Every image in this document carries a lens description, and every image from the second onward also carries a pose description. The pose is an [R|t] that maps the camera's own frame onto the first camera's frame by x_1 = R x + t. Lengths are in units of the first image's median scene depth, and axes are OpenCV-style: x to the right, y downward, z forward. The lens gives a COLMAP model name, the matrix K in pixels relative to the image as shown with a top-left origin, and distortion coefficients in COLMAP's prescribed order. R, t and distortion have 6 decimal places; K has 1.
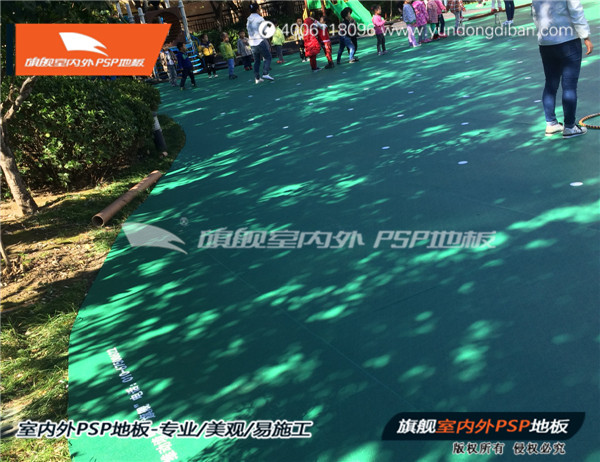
lens RADIAL K [[538.6, 0, 300.8], [0, 538.6, 232.7], [0, 0, 1]] dist [0.000815, 0.002150]
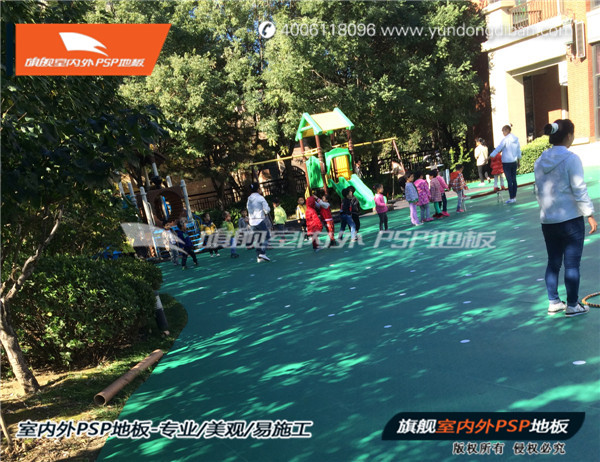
lens RADIAL K [[538.6, 0, 298.3], [0, 538.6, 228.5], [0, 0, 1]] dist [0.000815, 0.002150]
pose [[0.999991, 0.000997, -0.004111, -0.004142], [-0.000992, 0.999999, 0.001304, -0.340878], [0.004112, -0.001300, 0.999991, 0.001231]]
